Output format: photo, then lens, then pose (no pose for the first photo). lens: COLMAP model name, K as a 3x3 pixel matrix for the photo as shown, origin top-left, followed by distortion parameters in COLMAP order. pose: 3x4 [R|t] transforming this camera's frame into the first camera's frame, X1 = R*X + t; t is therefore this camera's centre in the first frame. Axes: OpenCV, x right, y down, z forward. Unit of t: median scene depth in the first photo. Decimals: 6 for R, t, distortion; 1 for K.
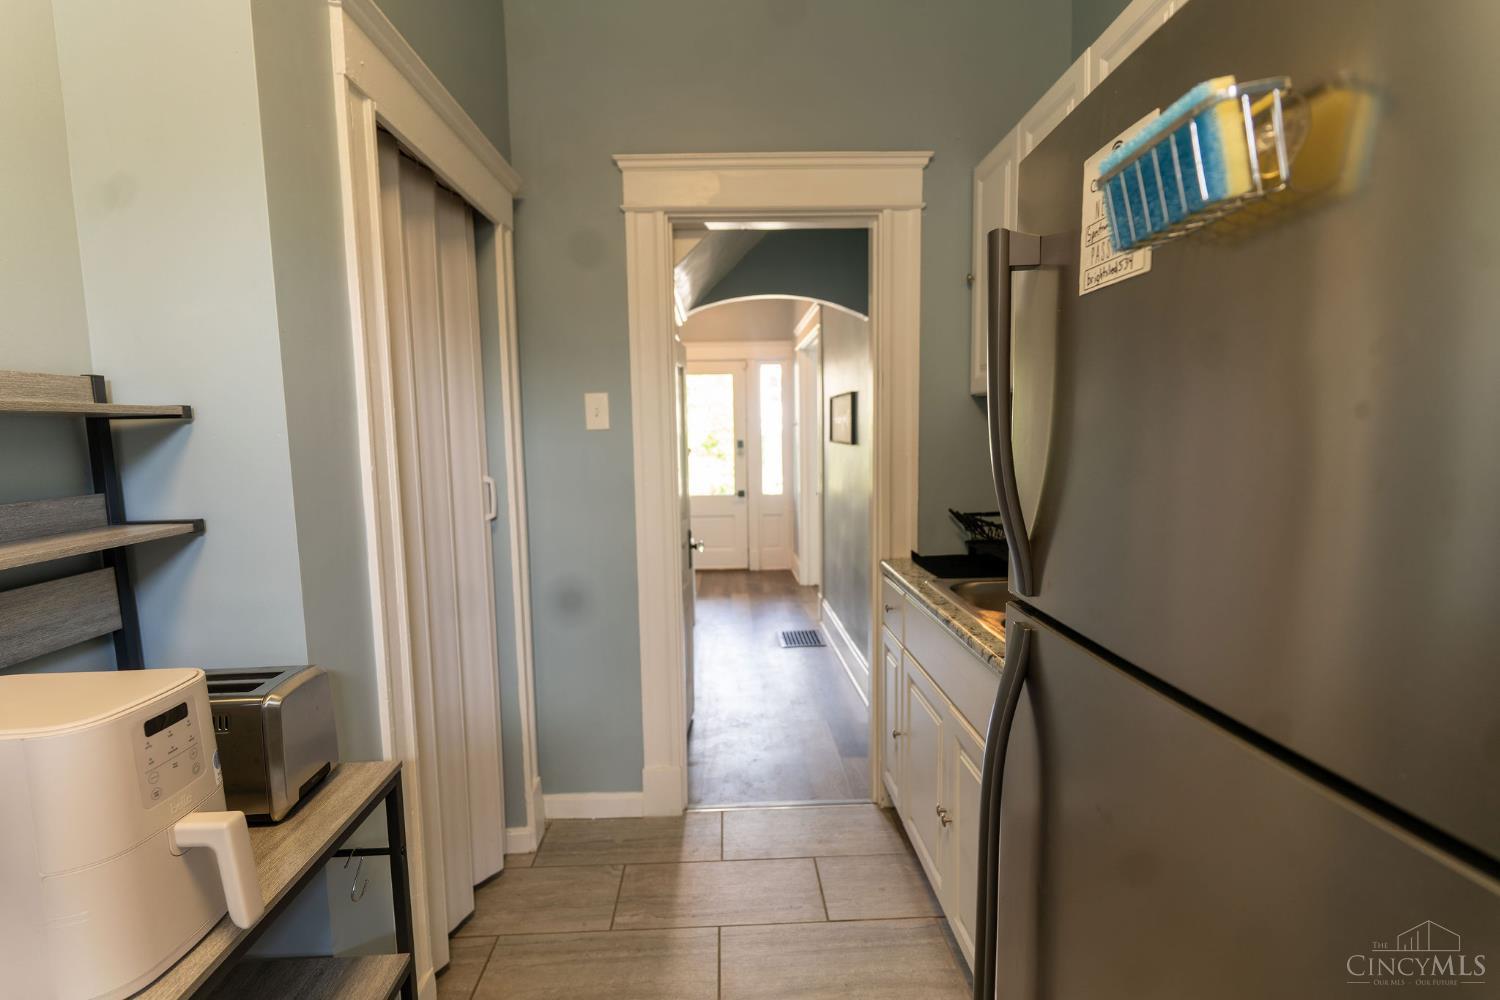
lens RADIAL K [[707.2, 0, 745.0], [0, 707.2, 504.0], [0, 0, 1]] dist [0.000213, 0.000388]
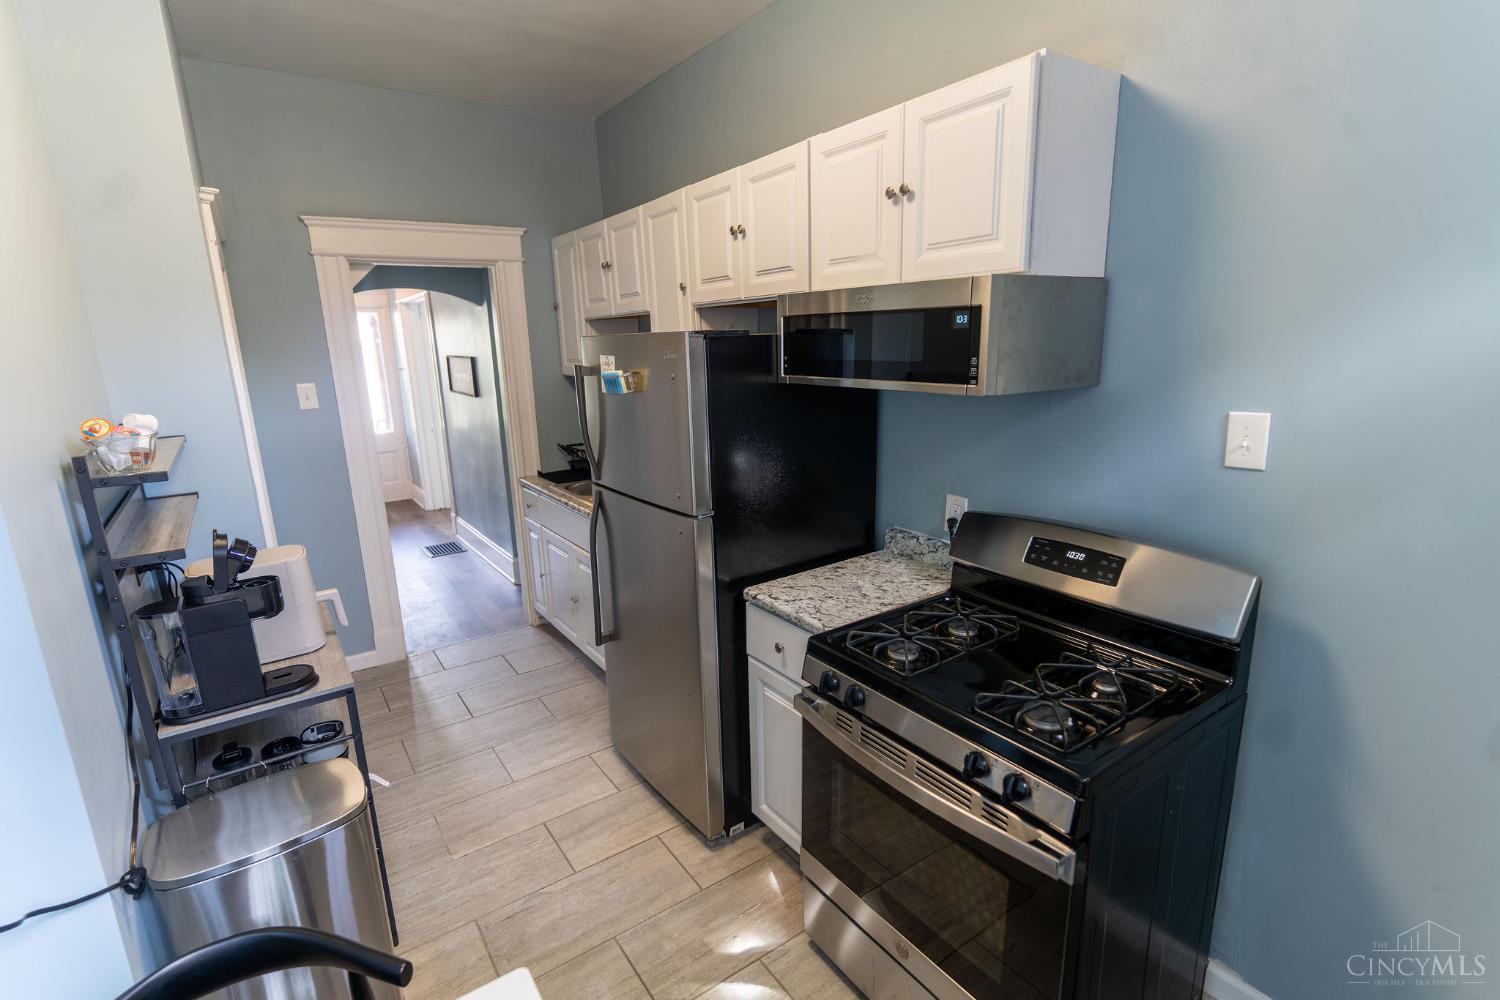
lens RADIAL K [[707.2, 0, 745.0], [0, 707.2, 504.0], [0, 0, 1]] dist [0.000213, 0.000388]
pose [[0.841190, -0.129614, 0.524976, -0.253275], [0.067206, 0.988380, 0.136340, -0.053383], [-0.536547, -0.079407, 0.840126, -0.710702]]
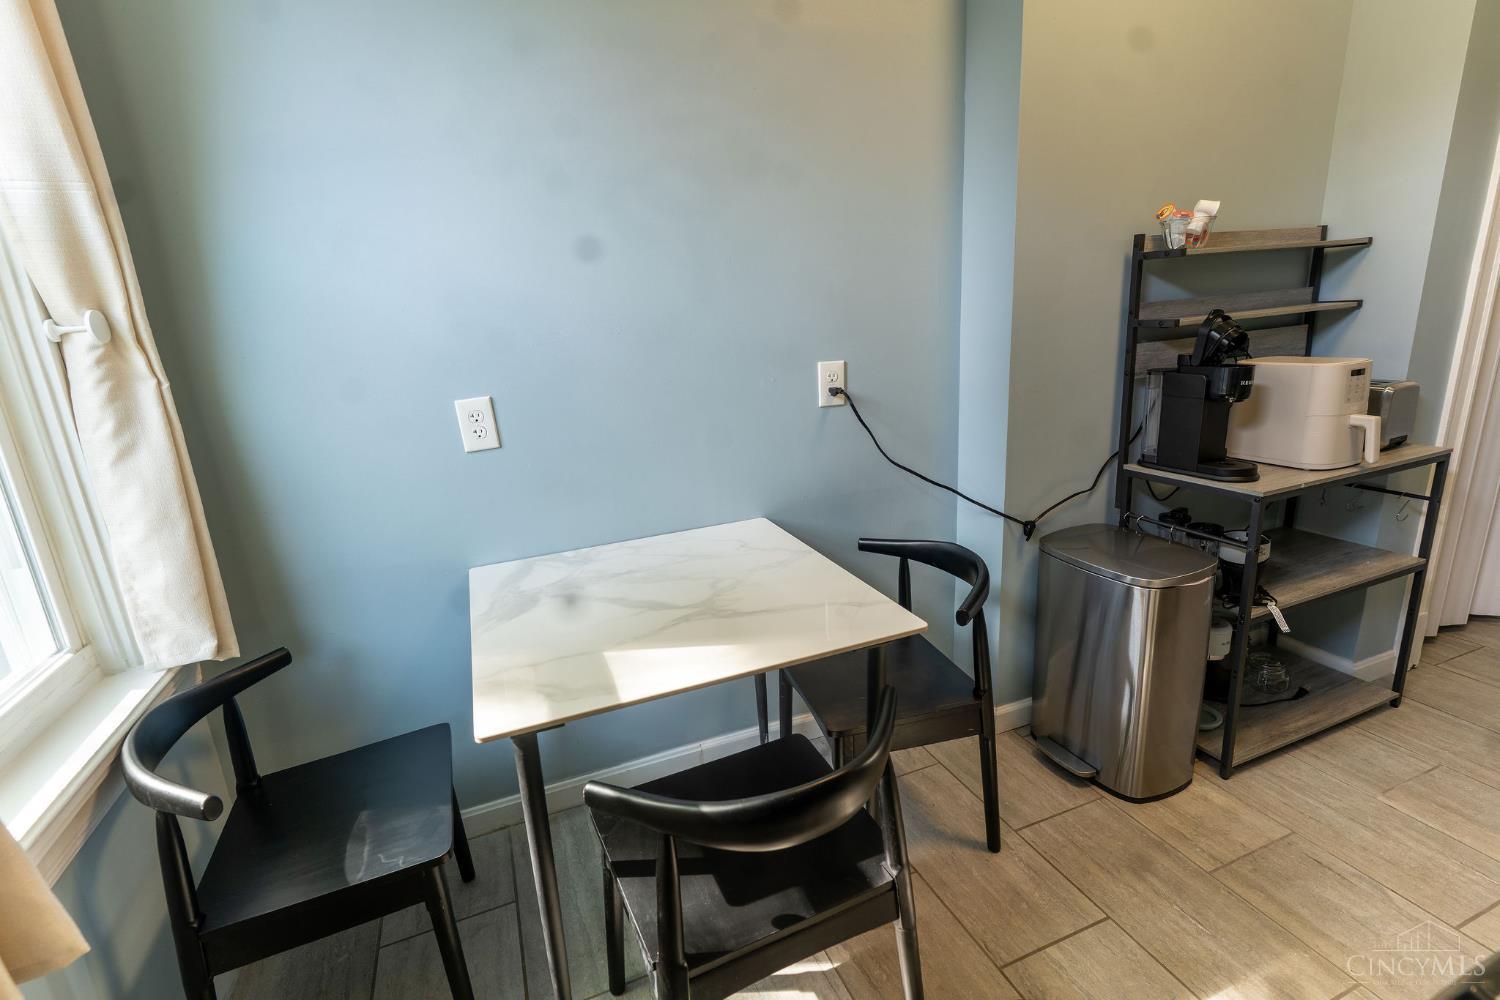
lens RADIAL K [[717.2, 0, 755.8], [0, 717.2, 503.2], [0, 0, 1]] dist [0.025847, -0.000160]
pose [[0.360153, 0.248335, -0.899233, 0.266477], [-0.044591, 0.967399, 0.249301, 0.063805], [0.931827, -0.049689, 0.359485, -0.605652]]
